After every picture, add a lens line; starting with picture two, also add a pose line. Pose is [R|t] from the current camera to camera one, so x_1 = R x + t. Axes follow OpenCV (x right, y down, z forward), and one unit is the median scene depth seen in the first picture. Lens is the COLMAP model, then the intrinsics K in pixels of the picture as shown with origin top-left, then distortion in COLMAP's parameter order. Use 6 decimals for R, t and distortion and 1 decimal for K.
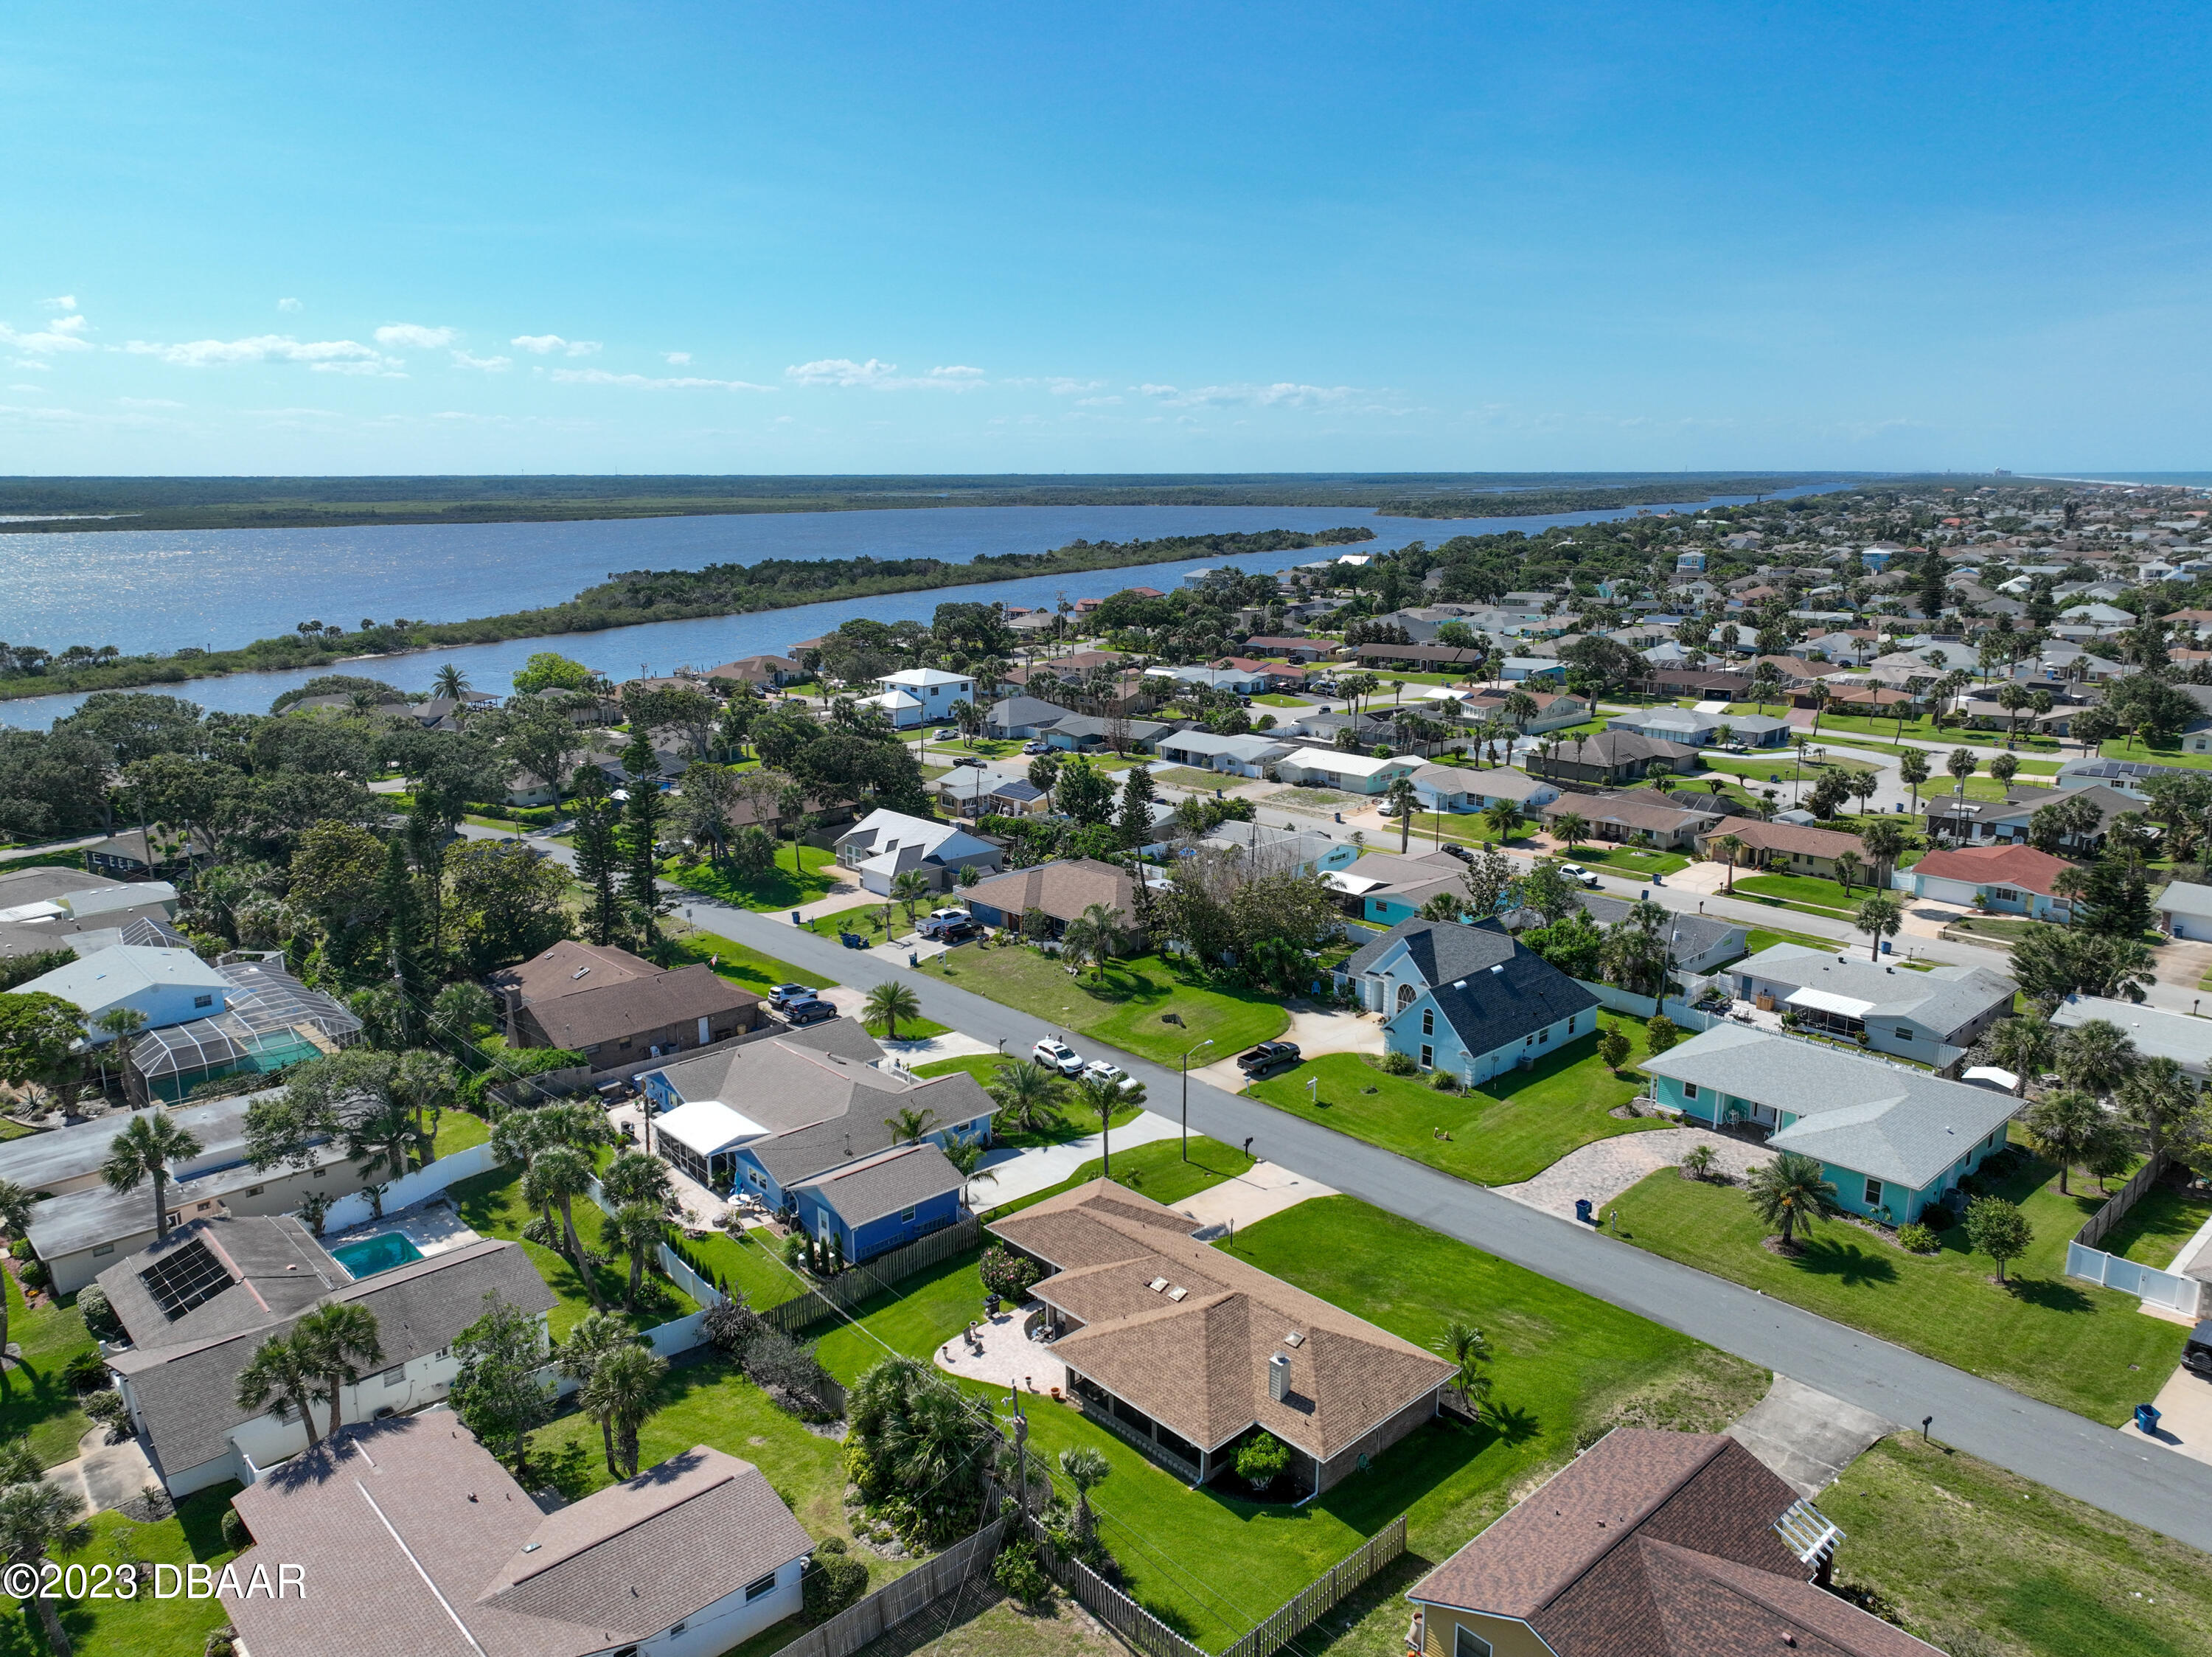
lens RADIAL K [[1560.4, 0, 1106.0], [0, 1560.4, 828.5], [0, 0, 1]] dist [0.005634, 0.005498]
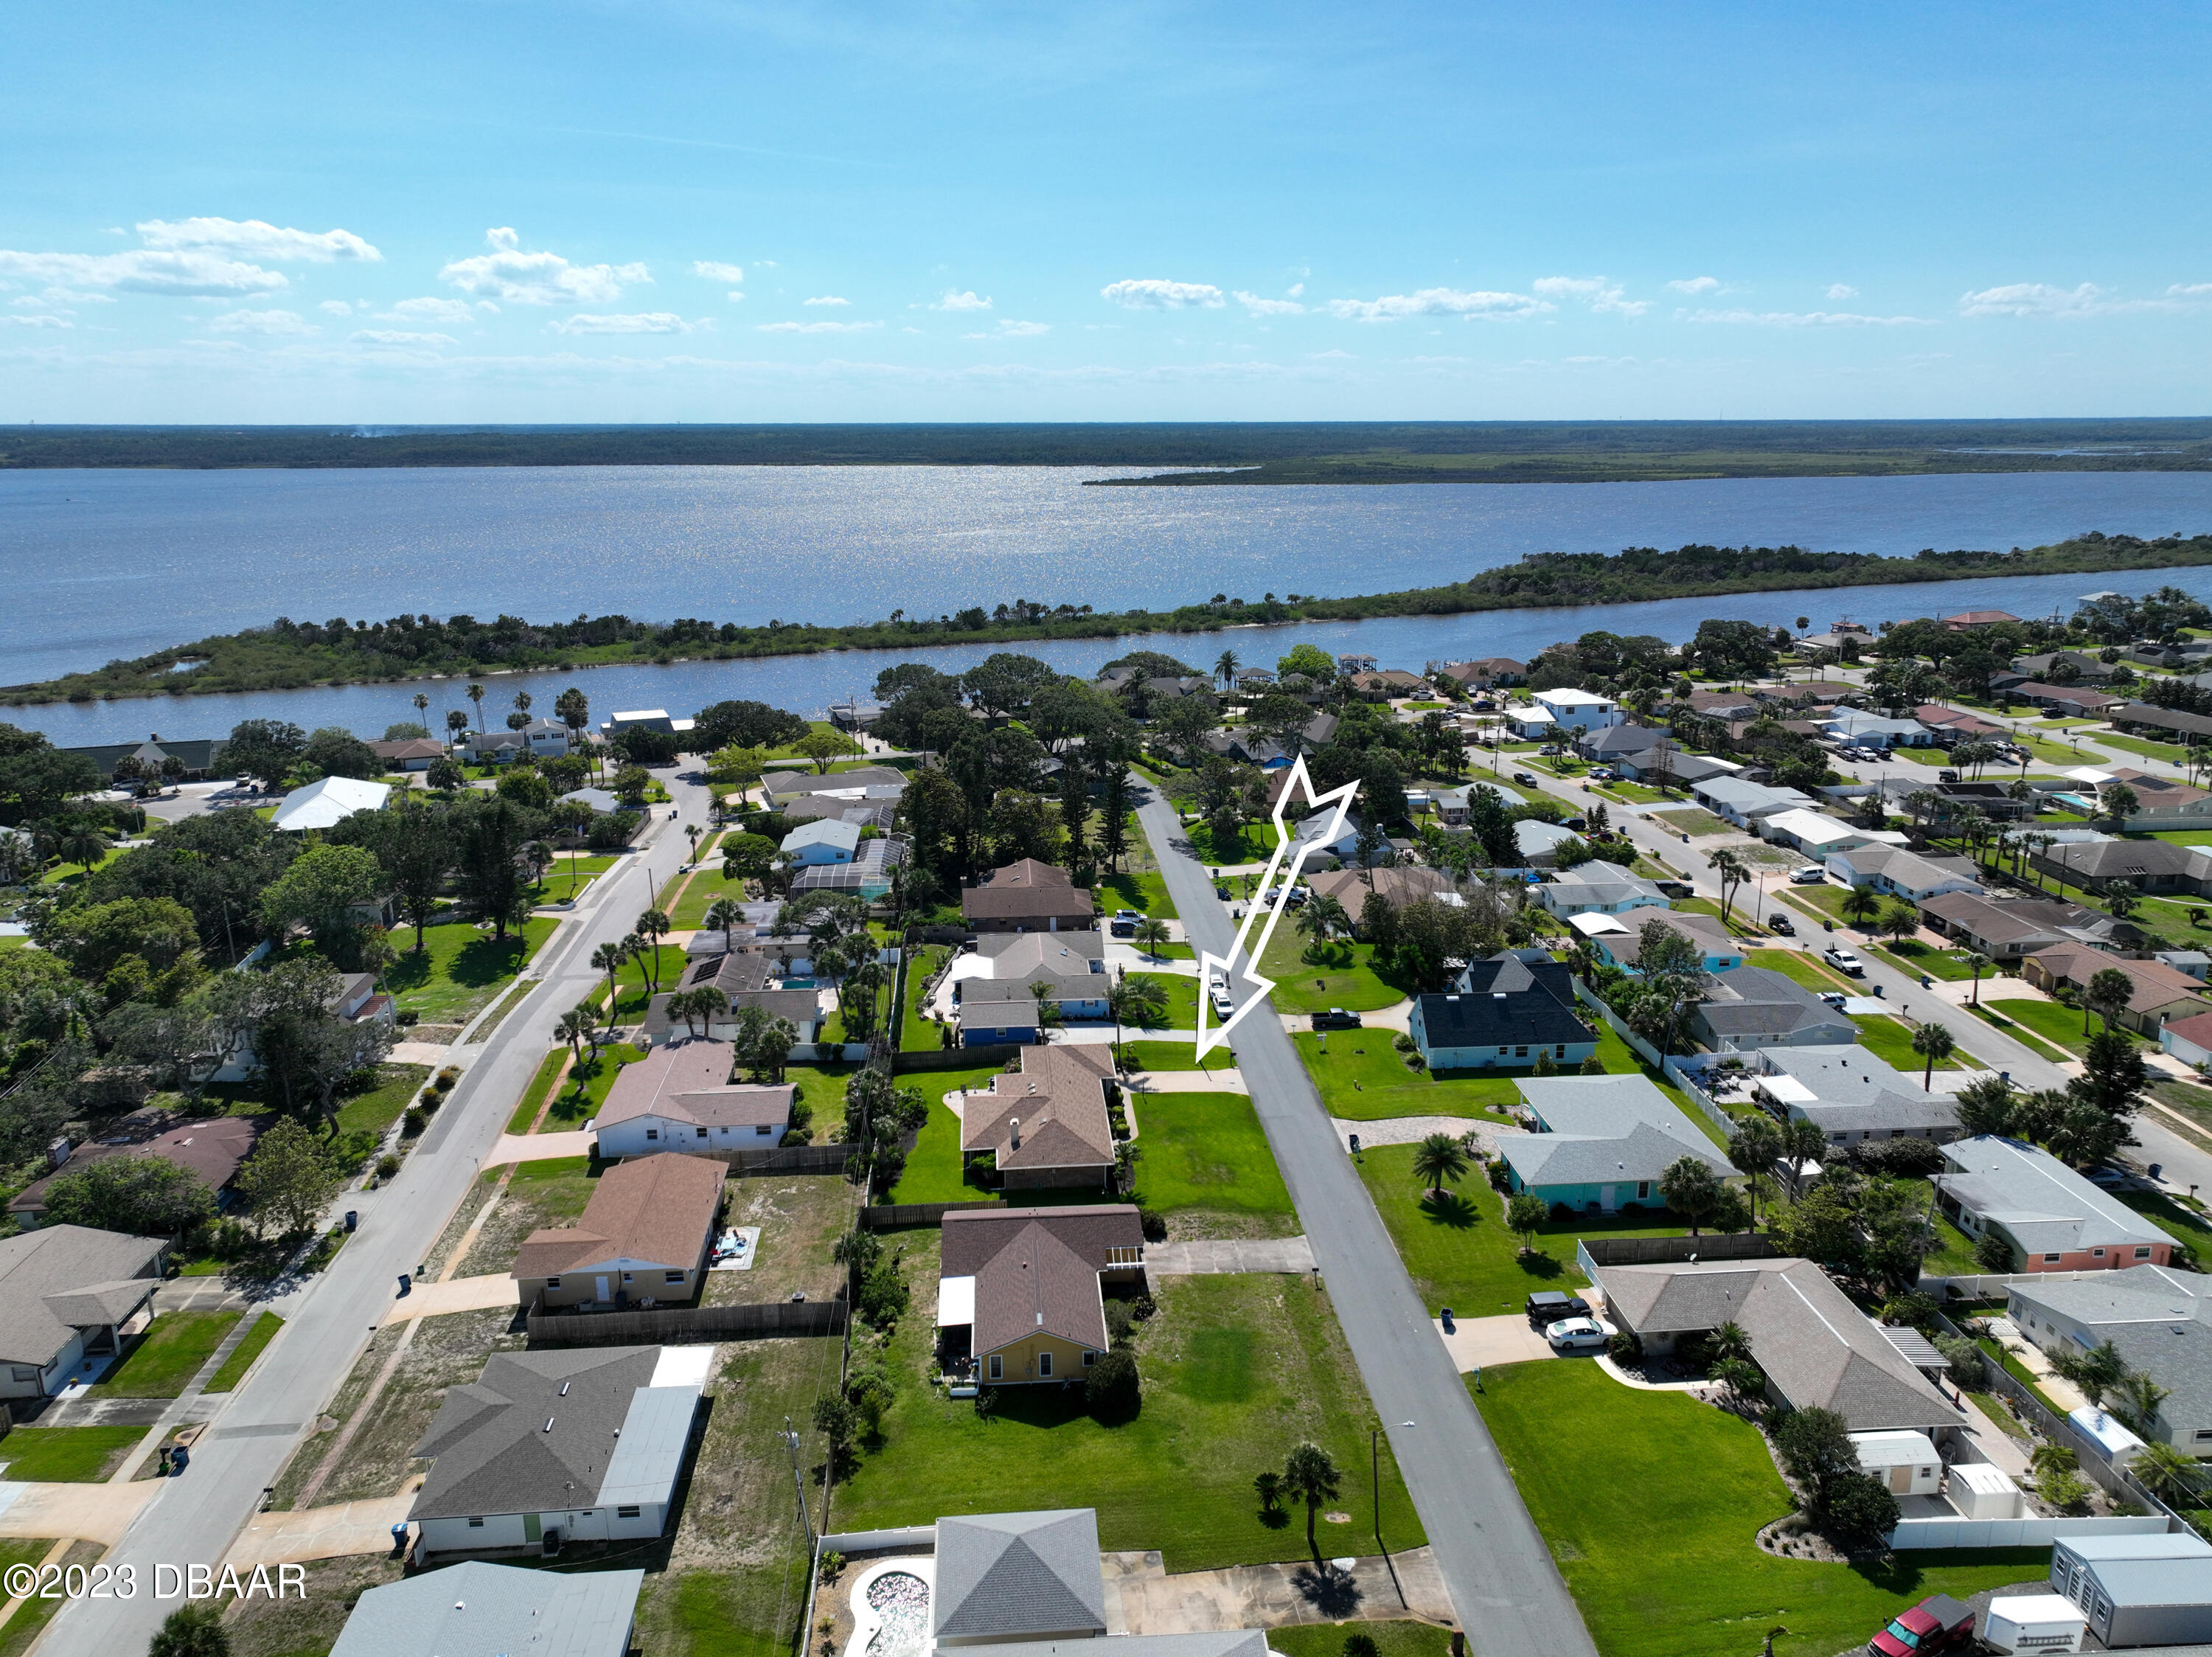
lens RADIAL K [[1560.4, 0, 1106.0], [0, 1560.4, 828.5], [0, 0, 1]] dist [0.005634, 0.005498]
pose [[0.781798, 0.160188, -0.602605, 0.520581], [-0.138119, 0.986918, 0.083158, -0.079584], [0.608042, 0.018218, 0.793696, -0.192258]]
